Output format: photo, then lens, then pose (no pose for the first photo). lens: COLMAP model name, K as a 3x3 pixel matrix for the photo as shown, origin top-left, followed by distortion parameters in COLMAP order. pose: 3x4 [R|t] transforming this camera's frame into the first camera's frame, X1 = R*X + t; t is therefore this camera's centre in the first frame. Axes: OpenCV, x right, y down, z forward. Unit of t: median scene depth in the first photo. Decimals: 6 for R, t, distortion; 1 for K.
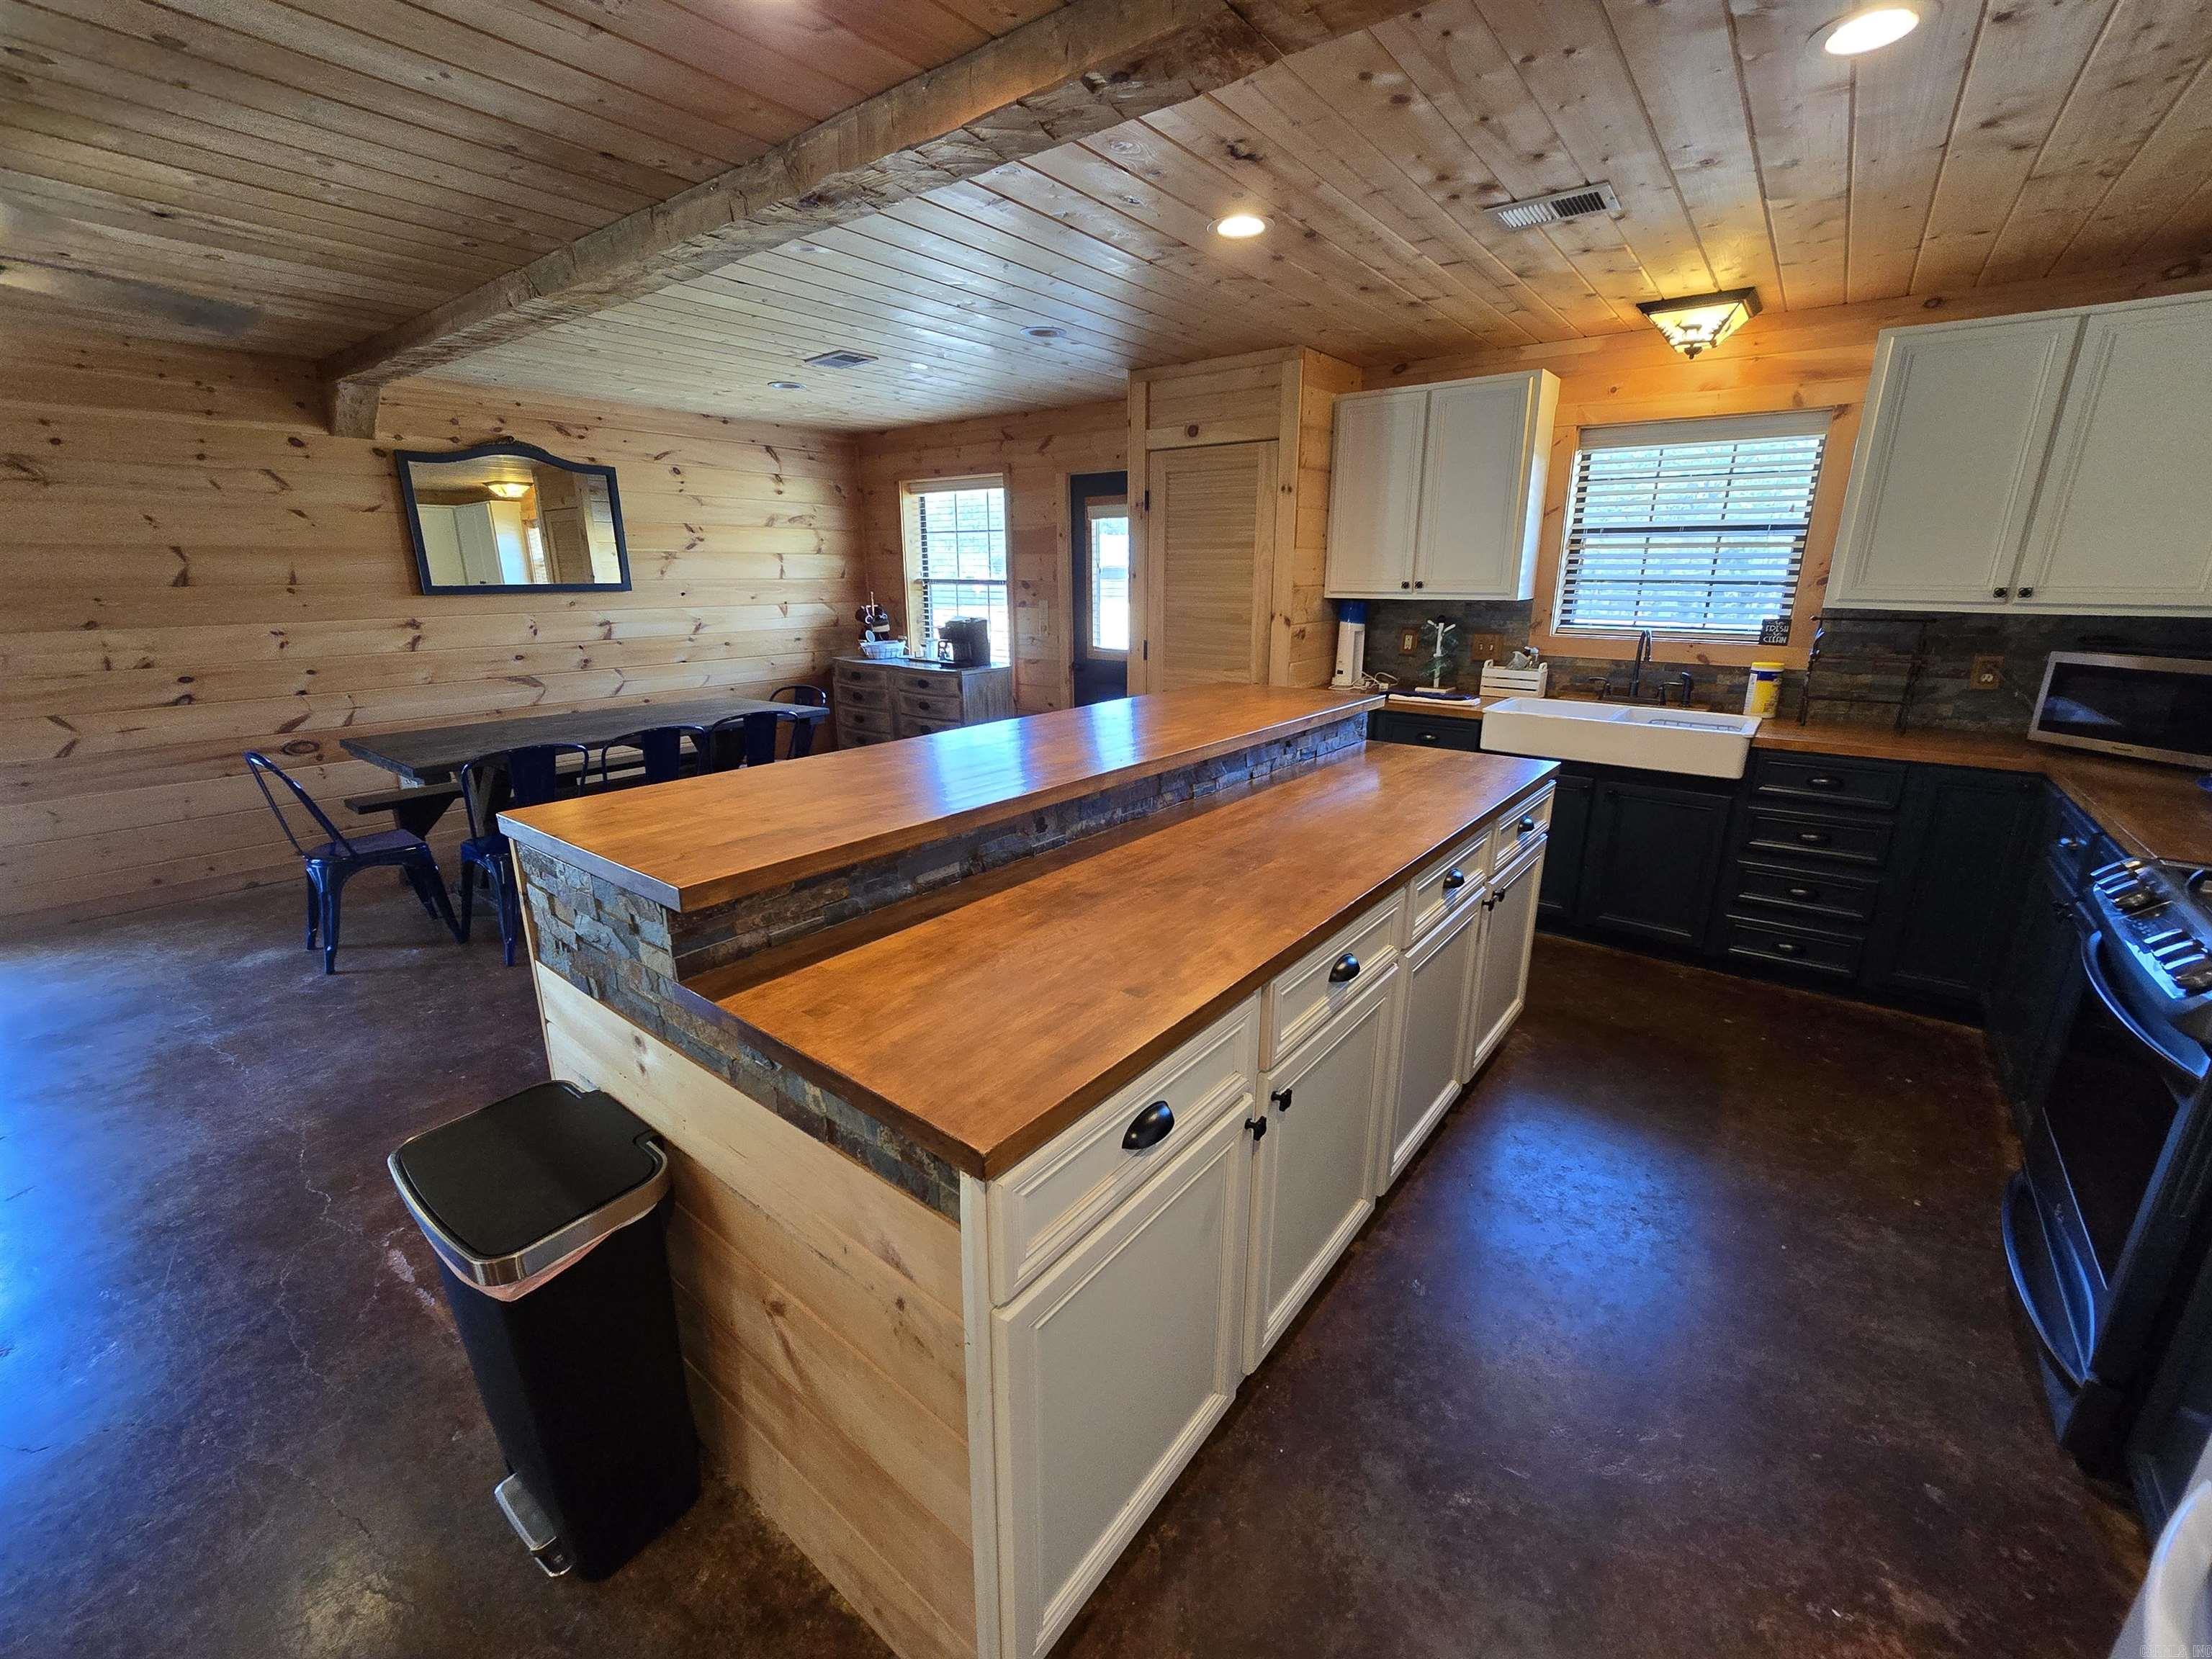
lens RADIAL K [[901.4, 0, 1108.2], [0, 901.4, 822.4], [0, 0, 1]] dist [-0.003905, -0.000001]
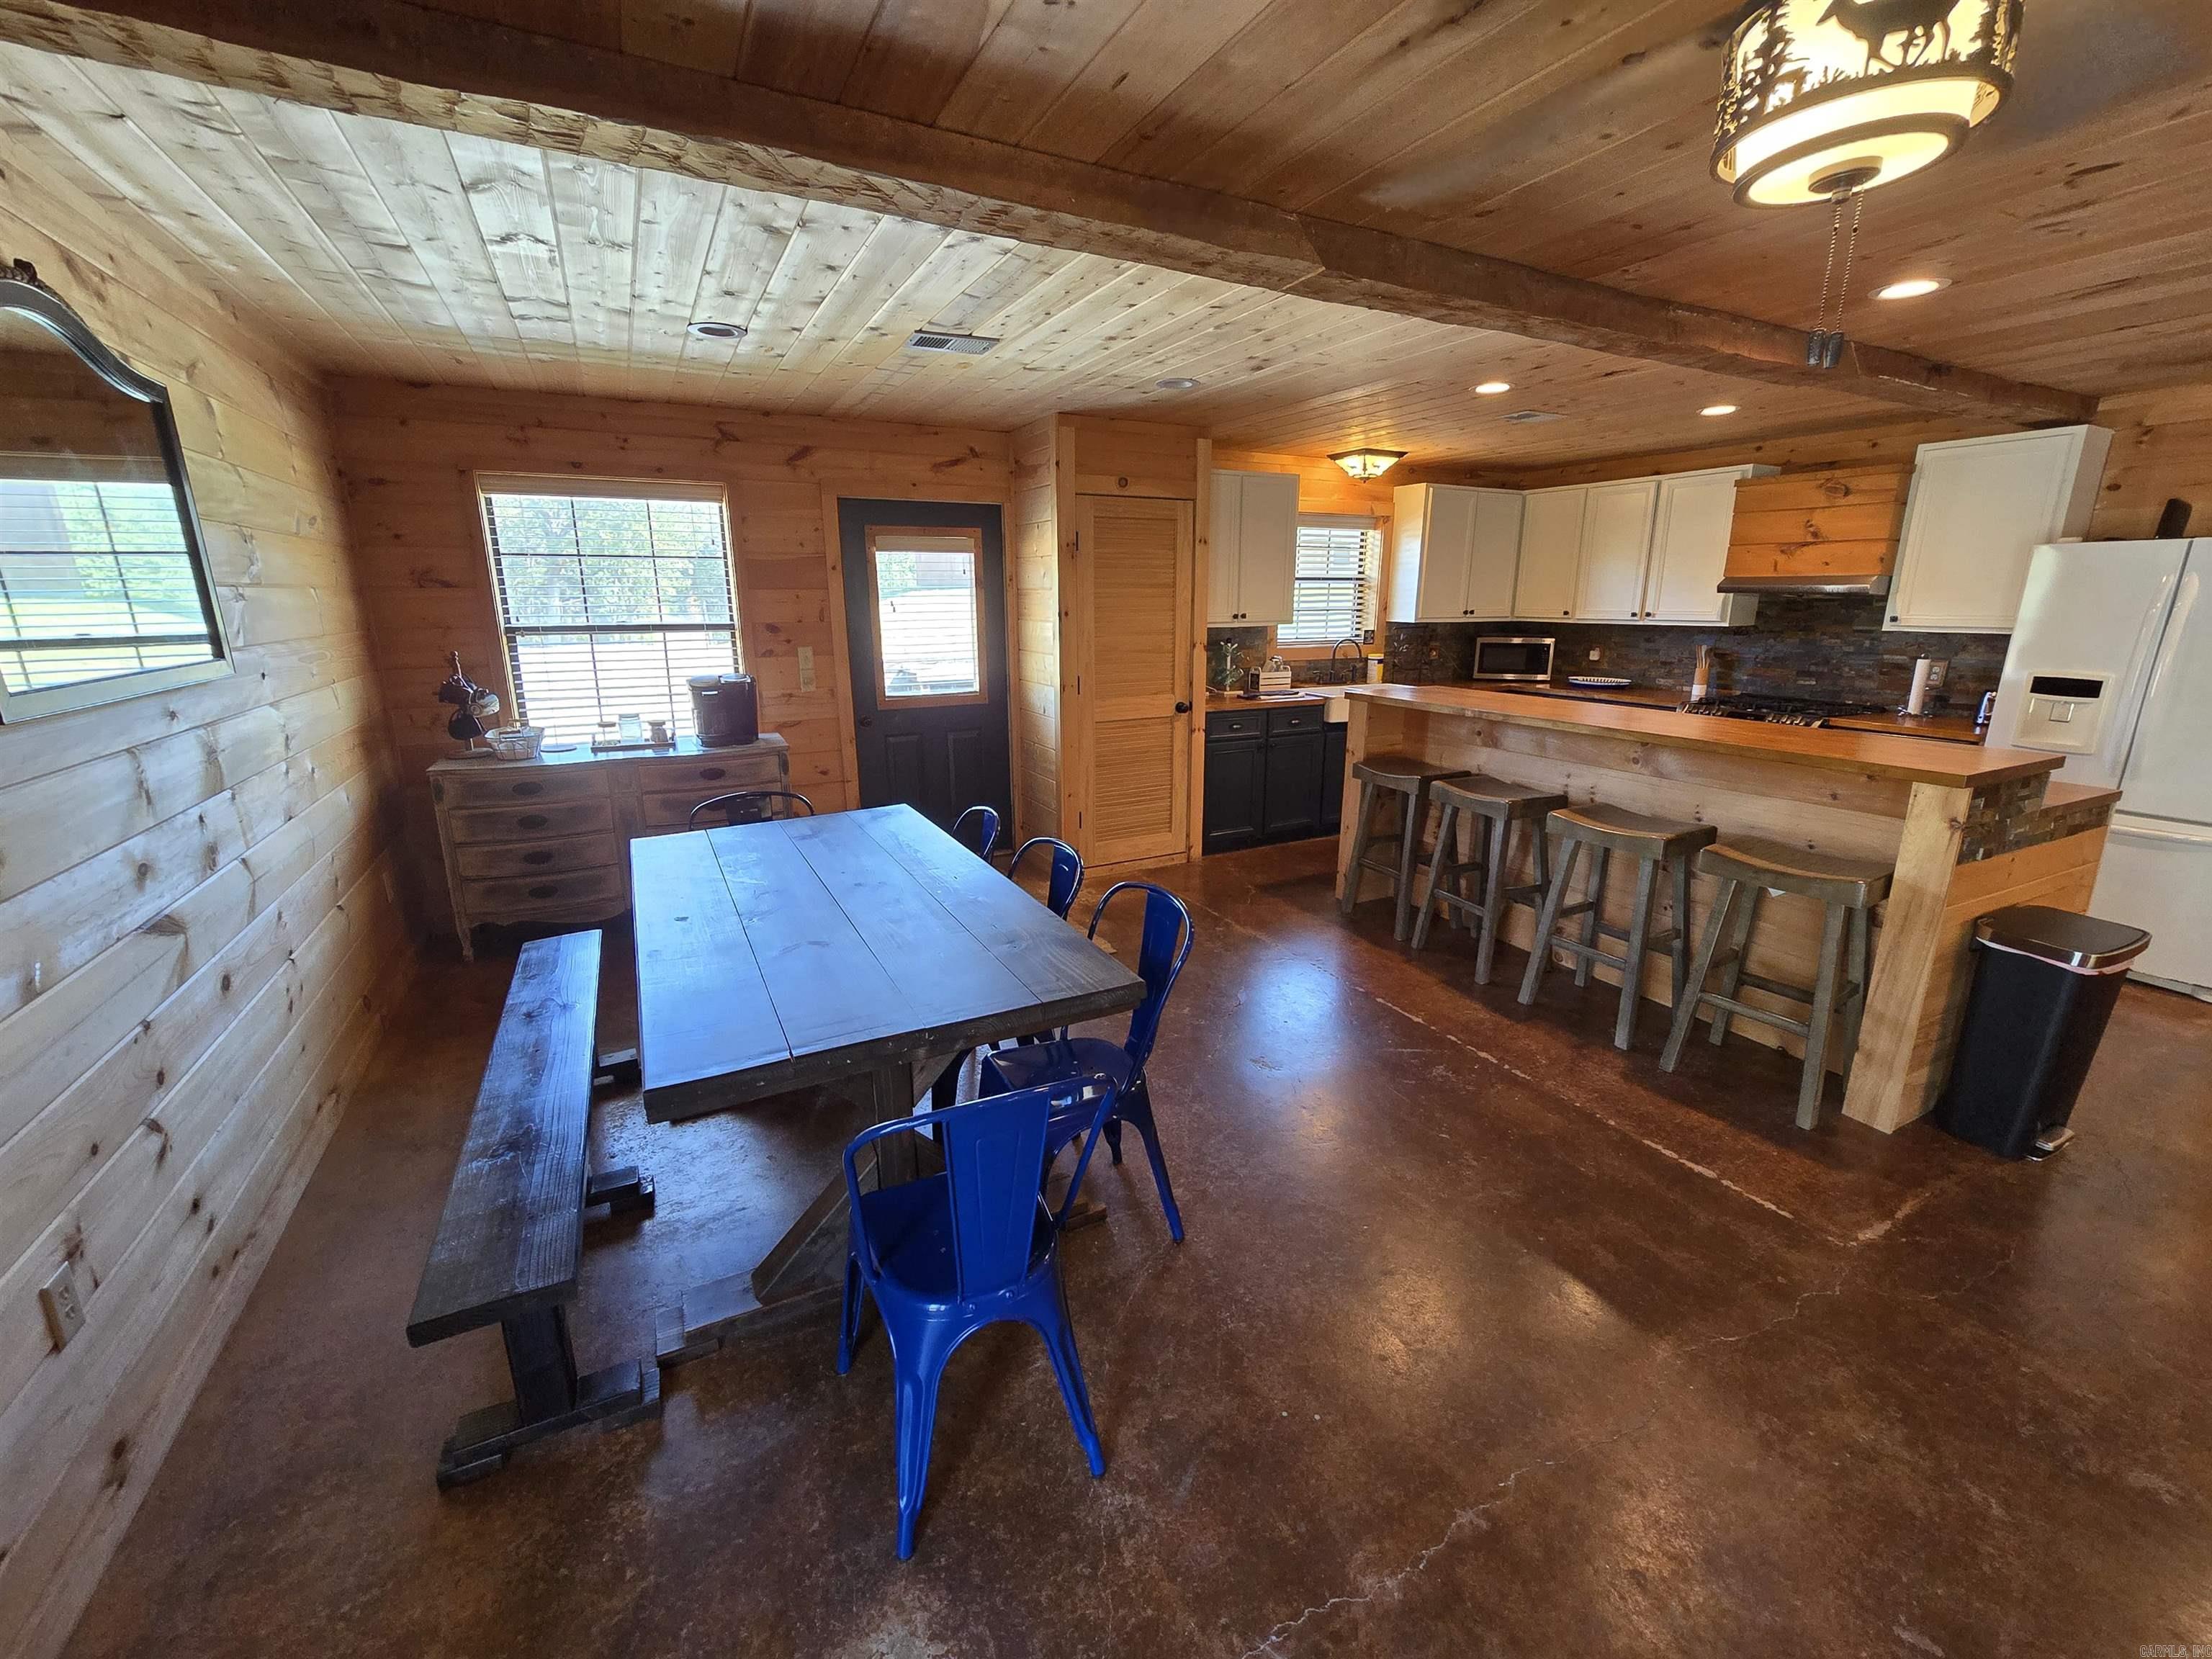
lens RADIAL K [[906.3, 0, 1104.4], [0, 906.3, 821.2], [0, 0, 1]] dist [-0.004238, 0.000628]
pose [[0.420581, -0.222949, 0.879435, -1.023848], [0.249865, 0.960314, 0.123957, -0.189124], [-0.872169, 0.167606, 0.459597, 0.609306]]
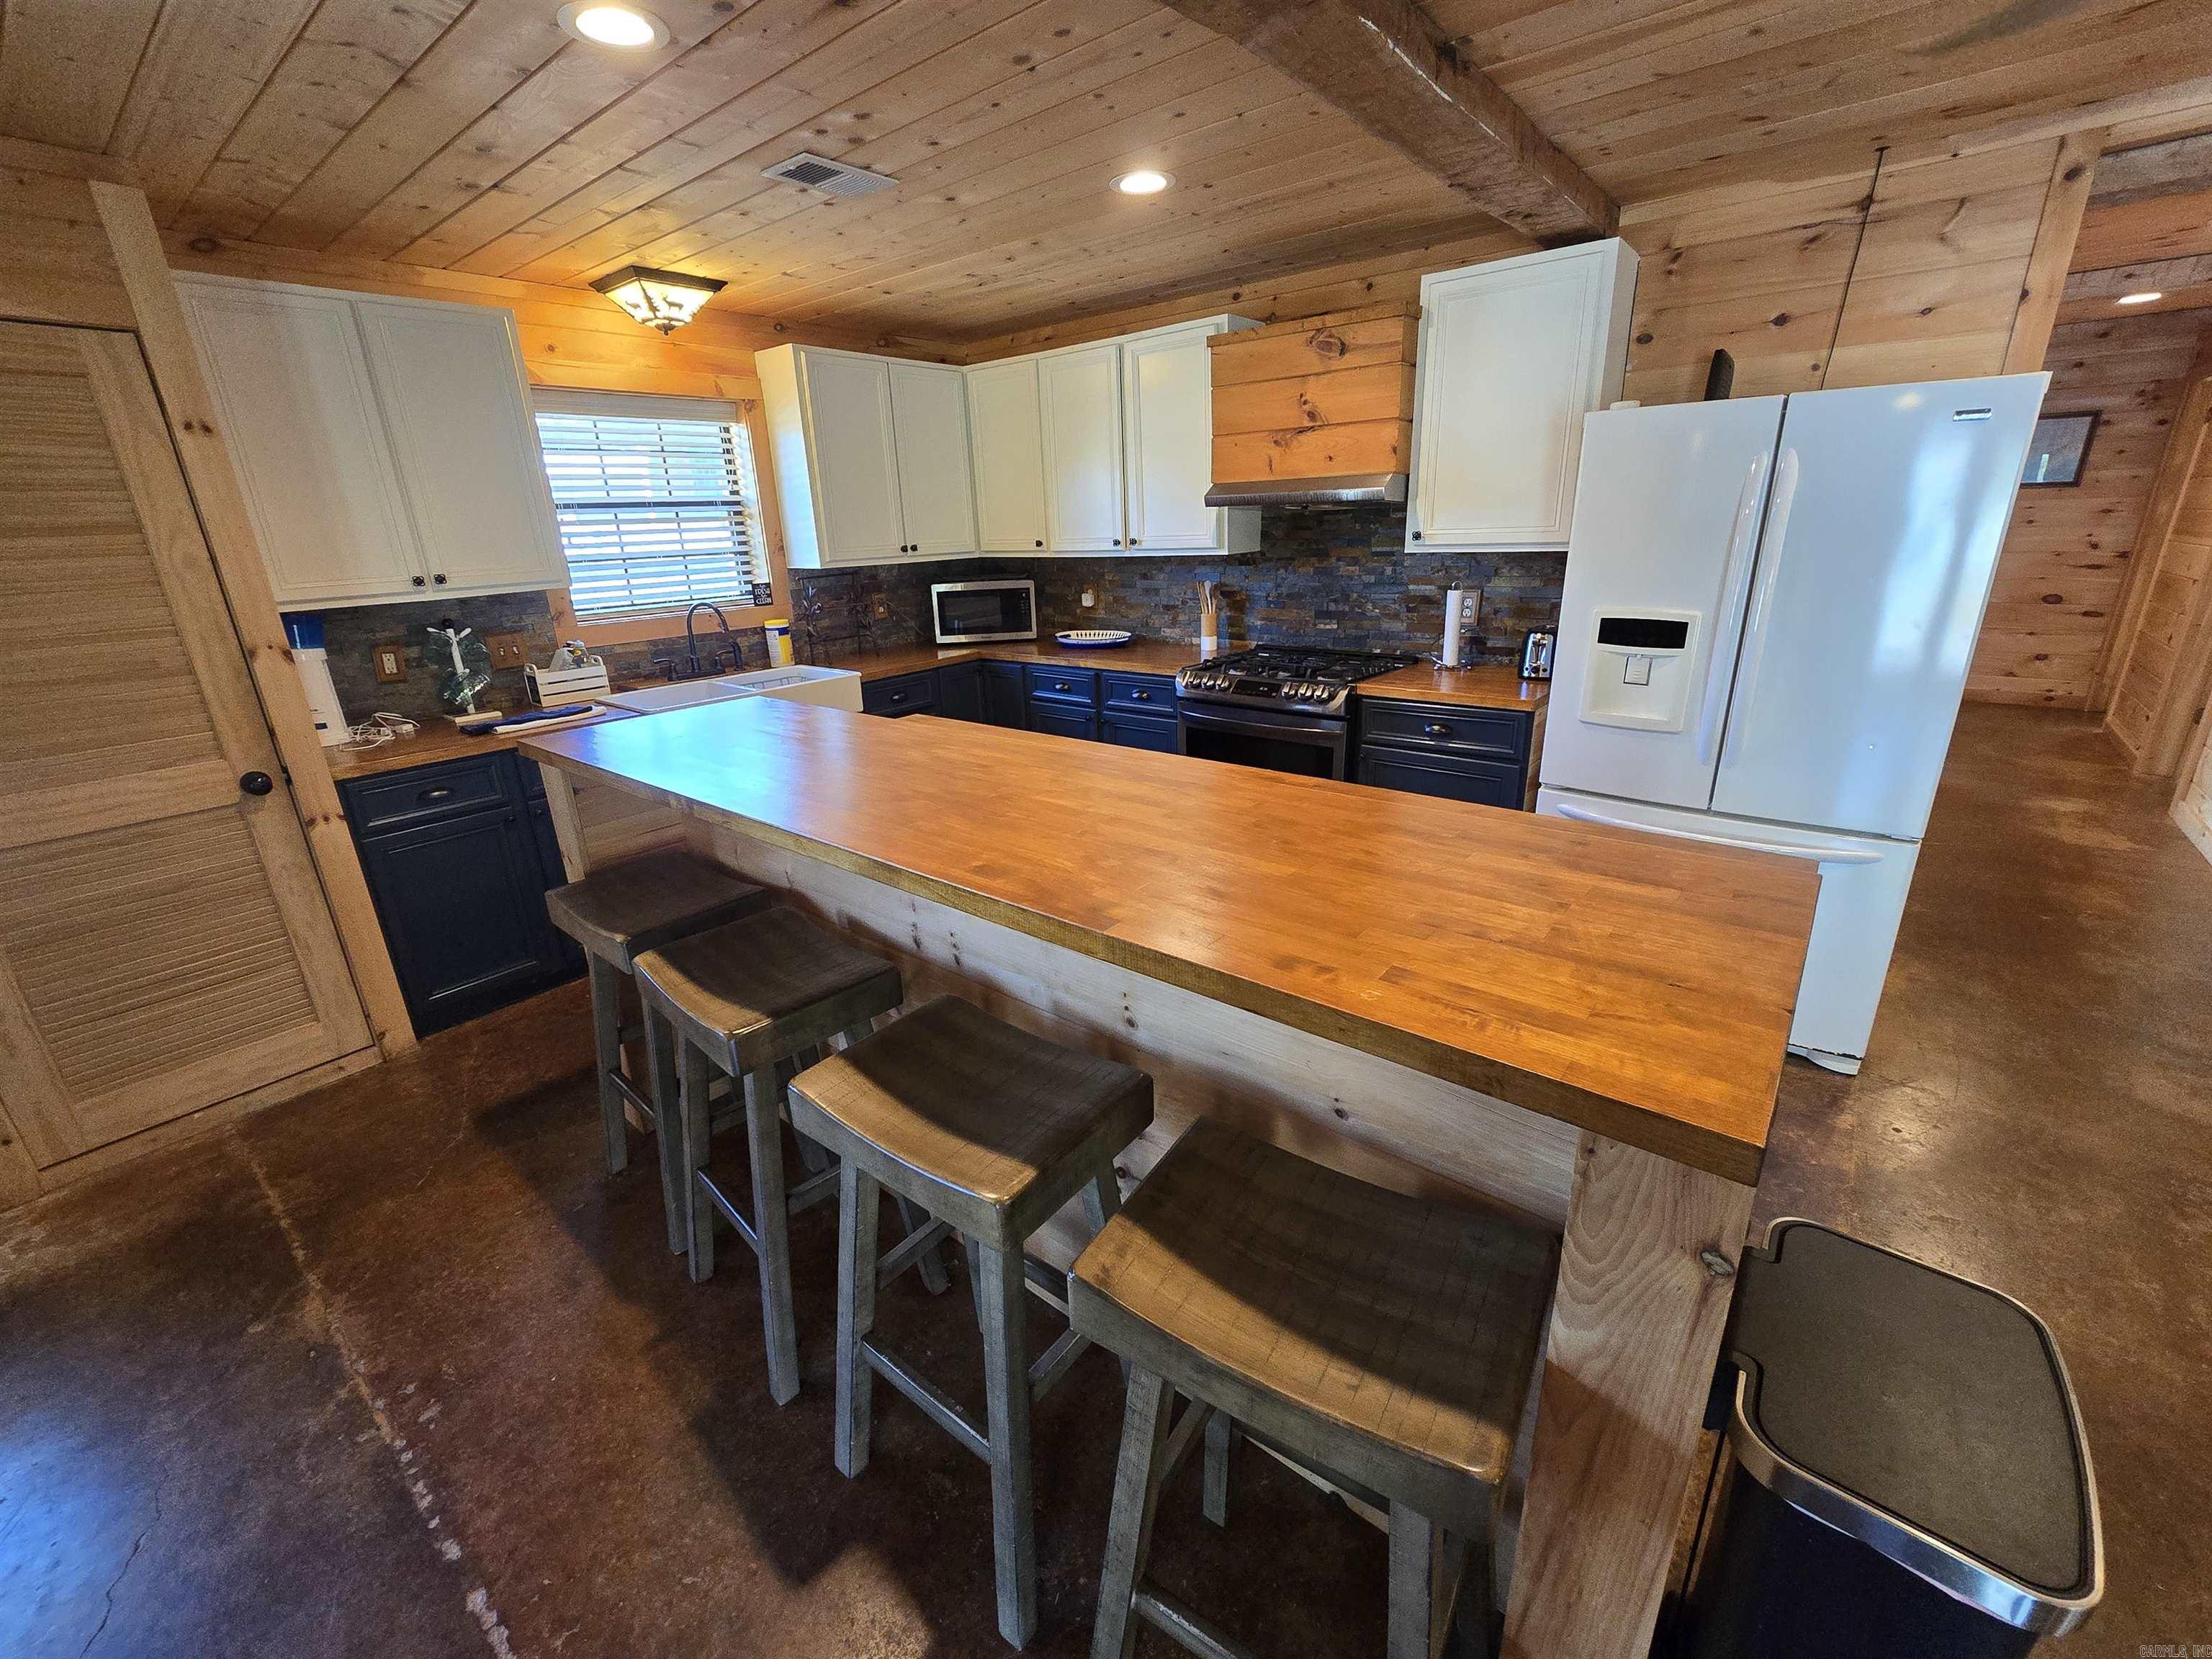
lens RADIAL K [[906.8, 0, 1100.9], [0, 906.8, 821.2], [0, 0, 1]] dist [-0.003701, -0.000063]
pose [[0.029960, -0.319749, 0.947028, -0.395745], [0.308371, 0.904195, 0.295531, -0.139057], [-0.950794, 0.283182, 0.125691, 0.458800]]
